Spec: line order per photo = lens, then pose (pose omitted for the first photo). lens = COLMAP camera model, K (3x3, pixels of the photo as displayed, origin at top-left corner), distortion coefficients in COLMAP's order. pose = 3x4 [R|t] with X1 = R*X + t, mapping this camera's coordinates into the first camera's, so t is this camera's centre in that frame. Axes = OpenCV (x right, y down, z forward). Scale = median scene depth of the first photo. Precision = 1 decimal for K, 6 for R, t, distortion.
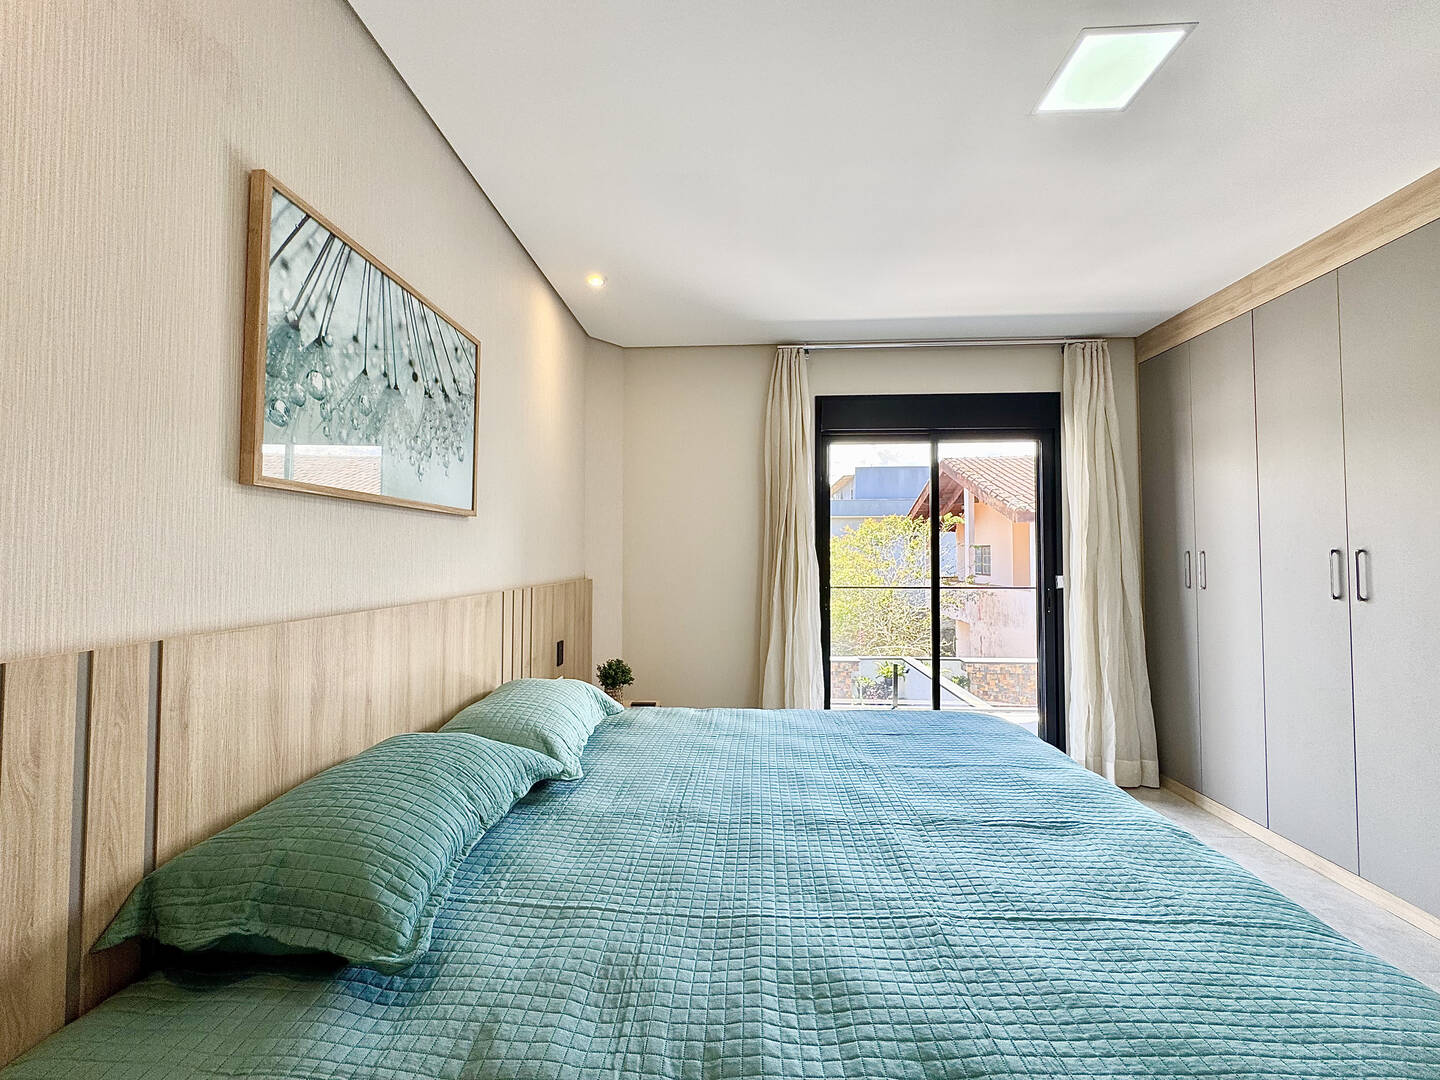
lens RADIAL K [[578.0, 0, 719.5], [0, 578.0, 539.5], [0, 0, 1]] dist [-0.006997, 0.001423]
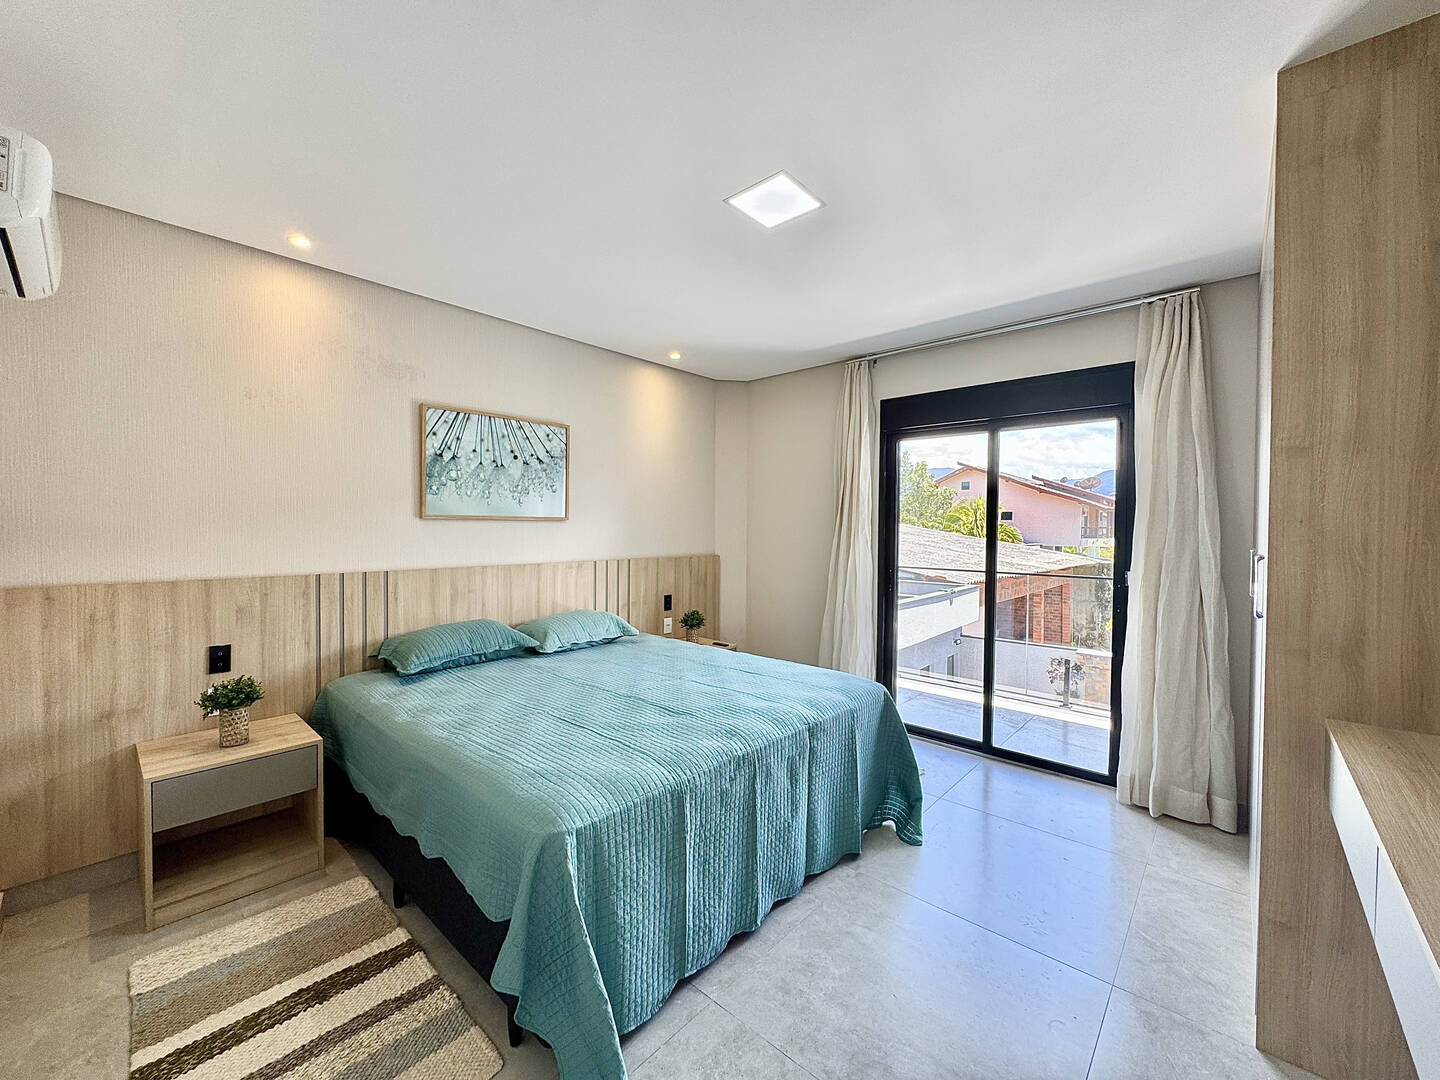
lens RADIAL K [[578.0, 0, 717.3], [0, 578.0, 537.7], [0, 0, 1]] dist [-0.006997, 0.001423]
pose [[0.773531, 0.018503, -0.633489, 1.436975], [0.010664, 0.999052, 0.042201, -0.071964], [0.633669, -0.039399, 0.772600, -0.181734]]
